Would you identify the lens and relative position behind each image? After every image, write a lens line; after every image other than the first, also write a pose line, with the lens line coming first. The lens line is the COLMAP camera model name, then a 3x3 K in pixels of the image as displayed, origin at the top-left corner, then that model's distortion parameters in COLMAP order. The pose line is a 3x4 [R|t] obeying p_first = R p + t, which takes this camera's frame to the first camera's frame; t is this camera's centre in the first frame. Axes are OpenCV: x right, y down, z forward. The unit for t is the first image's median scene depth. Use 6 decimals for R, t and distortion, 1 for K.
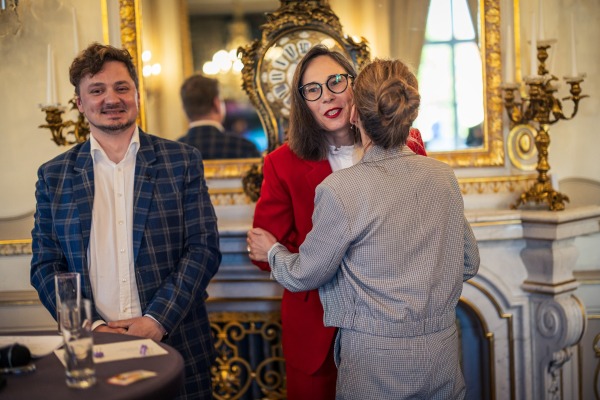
lens RADIAL K [[912.1, 0, 300.0], [0, 912.1, 200.0], [0, 0, 1]] dist [0.009801, 0.013852]
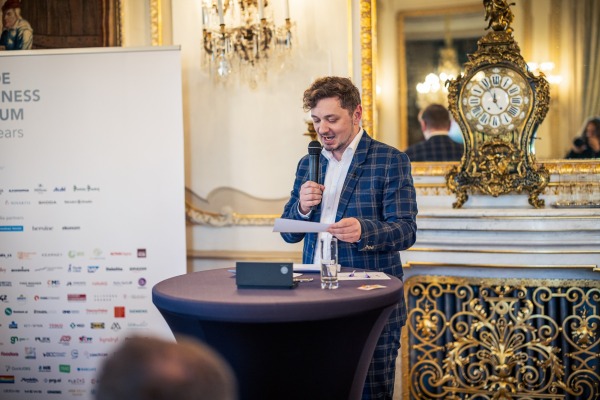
lens RADIAL K [[856.0, 0, 302.5], [0, 856.0, 210.6], [0, 0, 1]] dist [0.005739, 0.050213]
pose [[0.972955, 0.040866, -0.227351, 0.020278], [-0.039807, 0.999165, 0.009243, 0.023360], [0.227539, 0.000057, 0.973769, -0.269882]]
